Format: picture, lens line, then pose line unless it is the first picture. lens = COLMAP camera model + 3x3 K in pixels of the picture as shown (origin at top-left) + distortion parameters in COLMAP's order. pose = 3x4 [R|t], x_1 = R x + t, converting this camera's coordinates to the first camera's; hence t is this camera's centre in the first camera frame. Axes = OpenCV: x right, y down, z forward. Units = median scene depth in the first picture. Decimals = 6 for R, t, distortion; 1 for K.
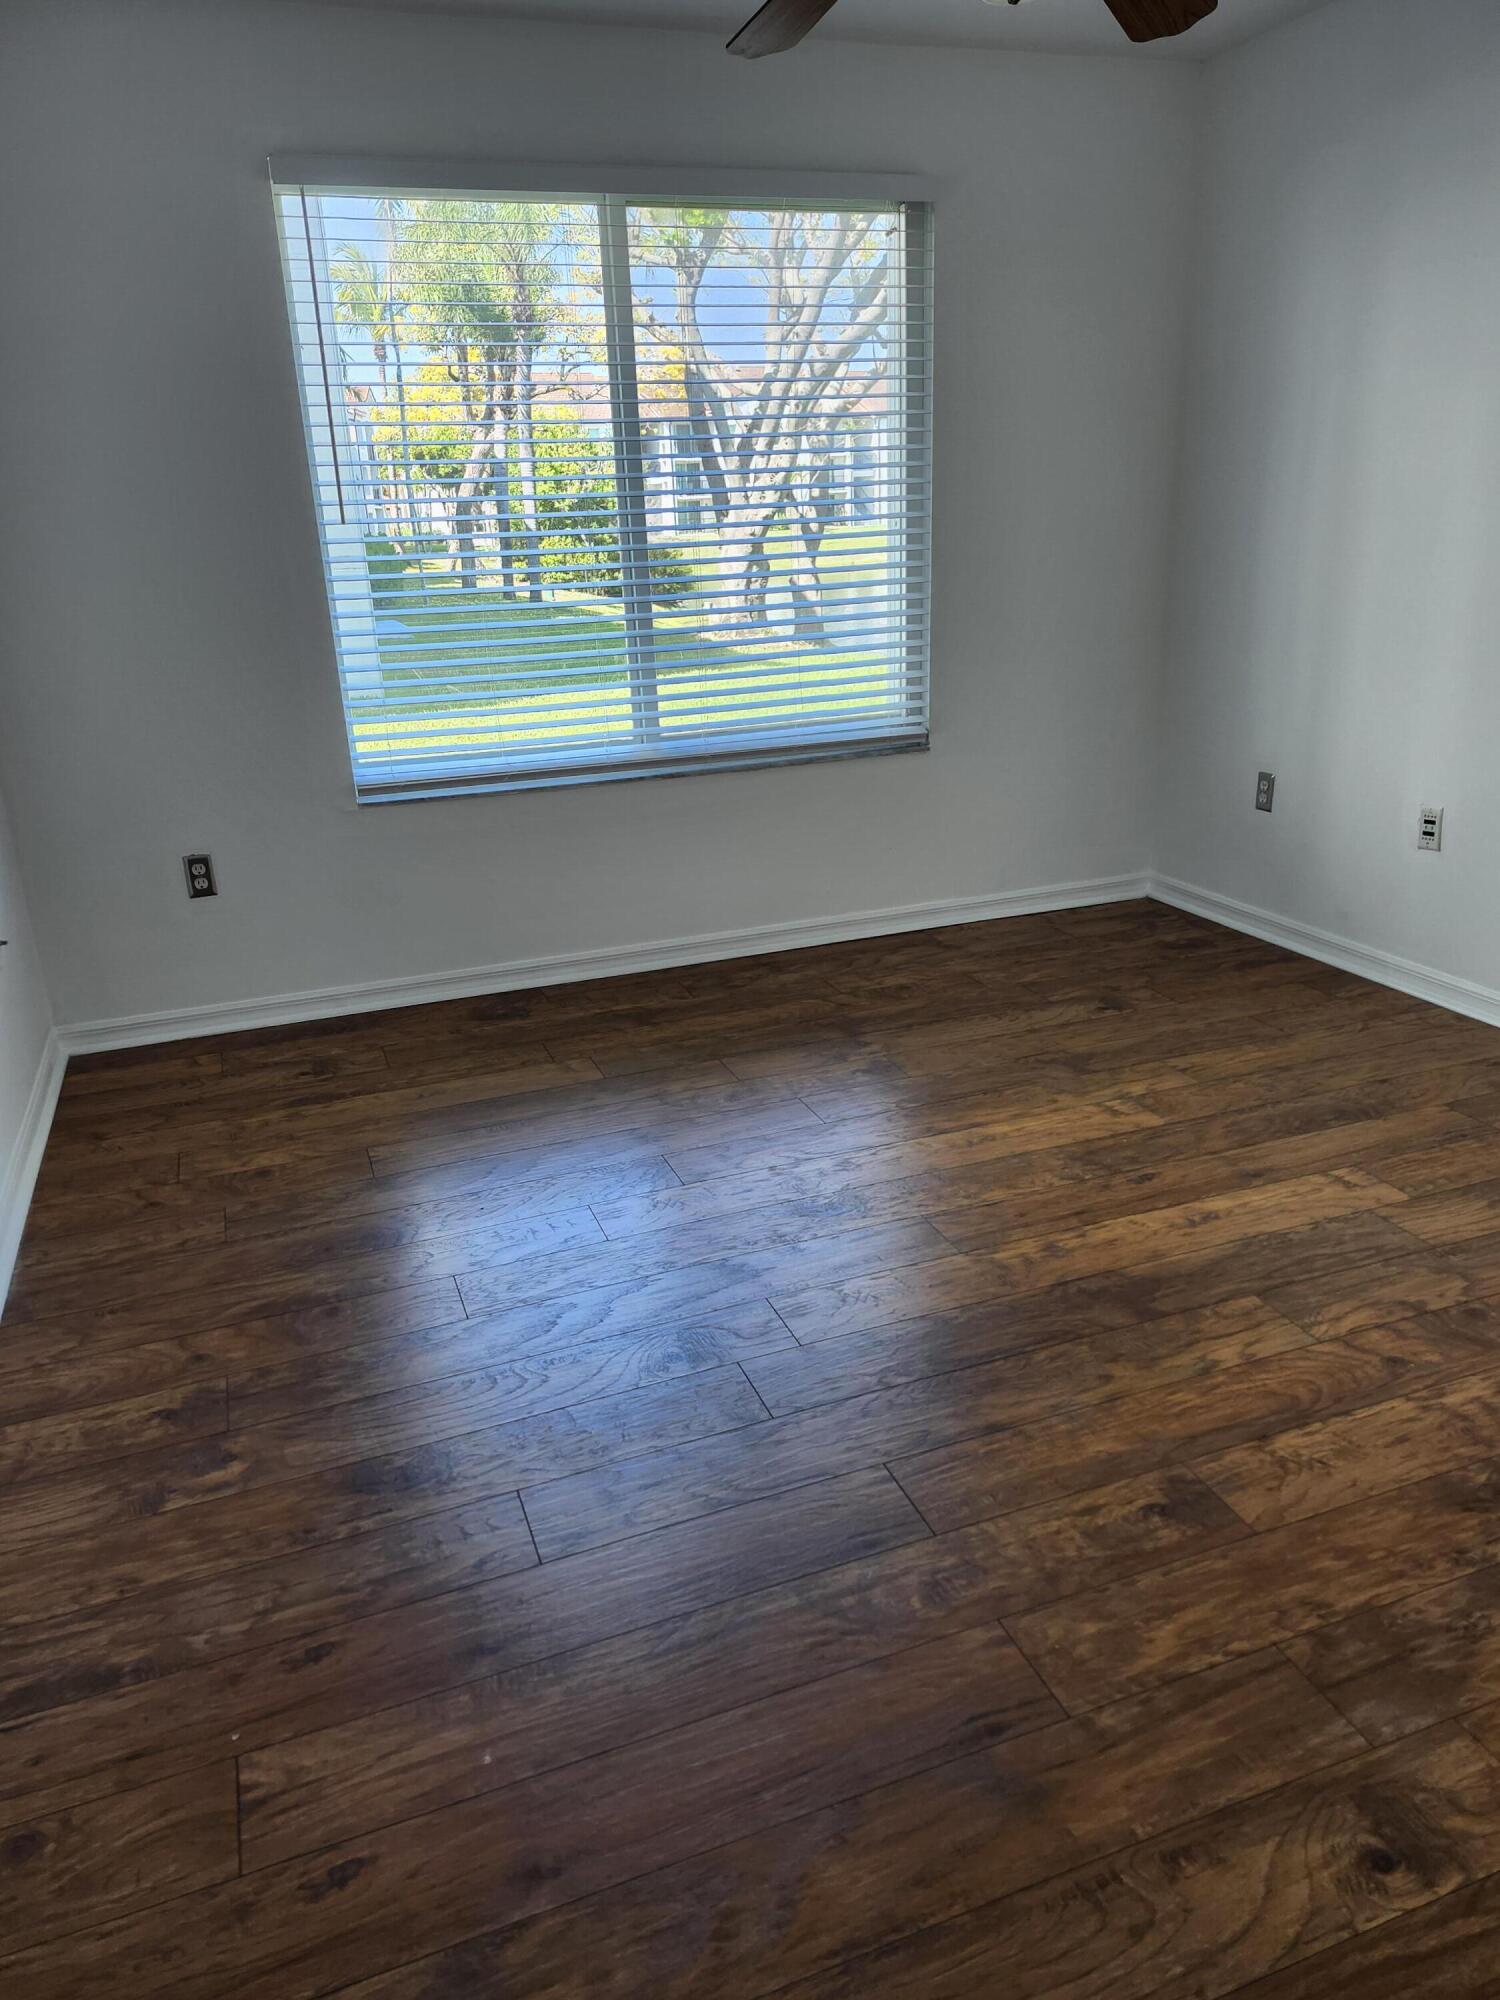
lens RADIAL K [[1374.5, 0, 759.2], [0, 1374.5, 1006.5], [0, 0, 1]] dist [0.114613, -0.153656]
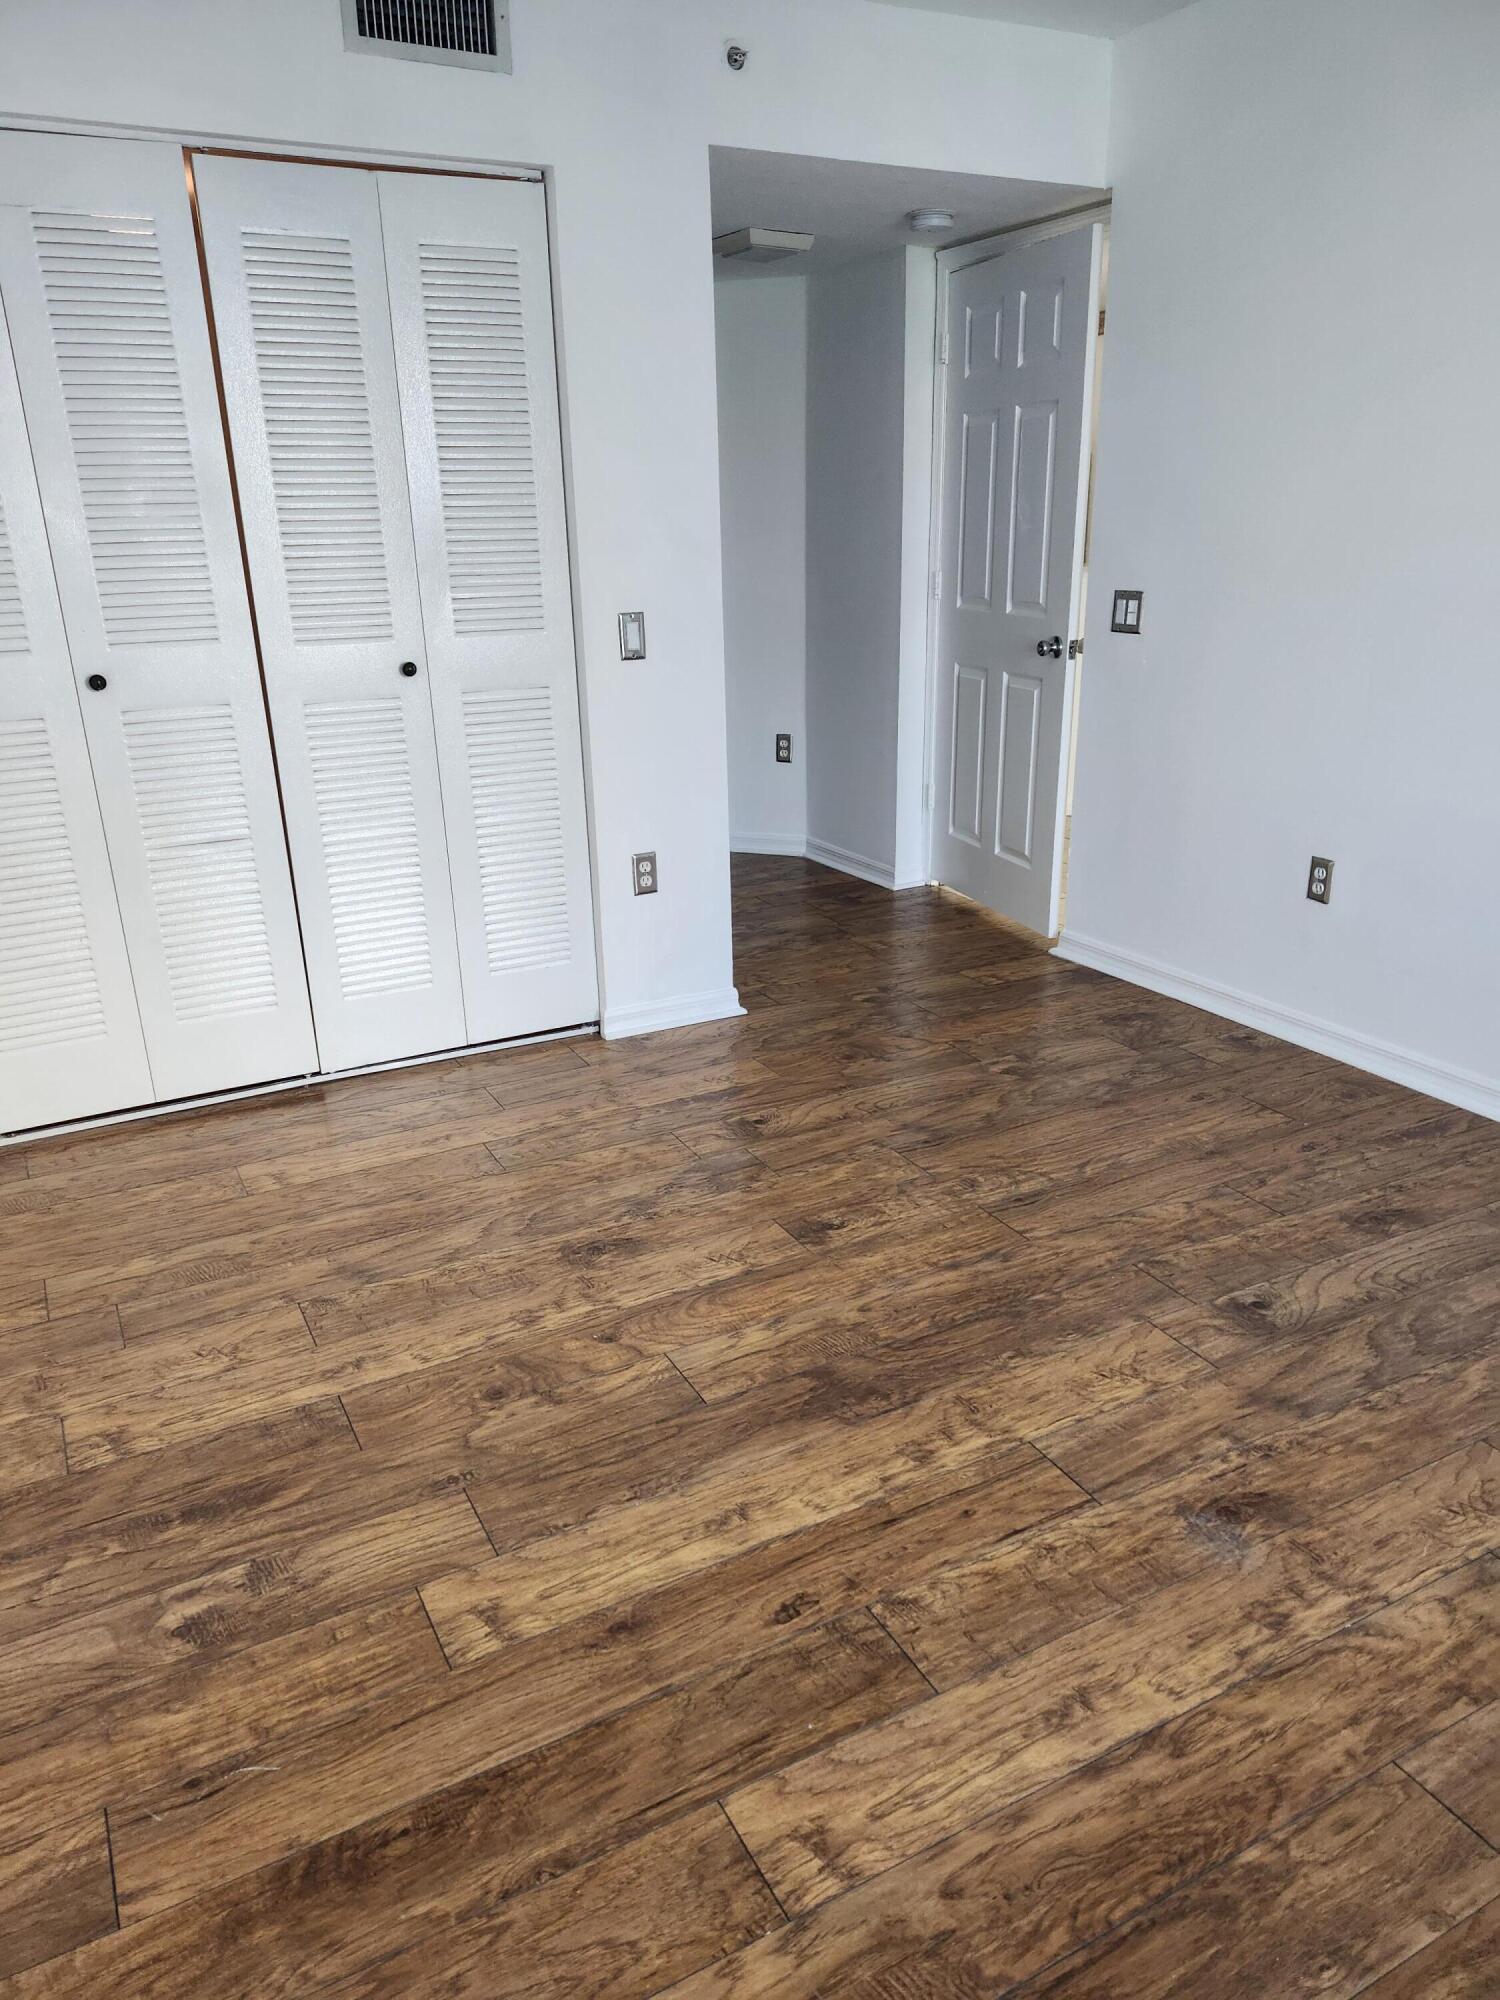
lens RADIAL K [[1391.3, 0, 737.4], [0, 1391.3, 1013.2], [0, 0, 1]] dist [0.086967, -0.118383]
pose [[-0.991208, 0.092460, -0.094642, 0.371085], [0.010948, 0.770171, 0.637744, -0.548042], [0.131856, 0.631101, -0.764412, 1.445982]]
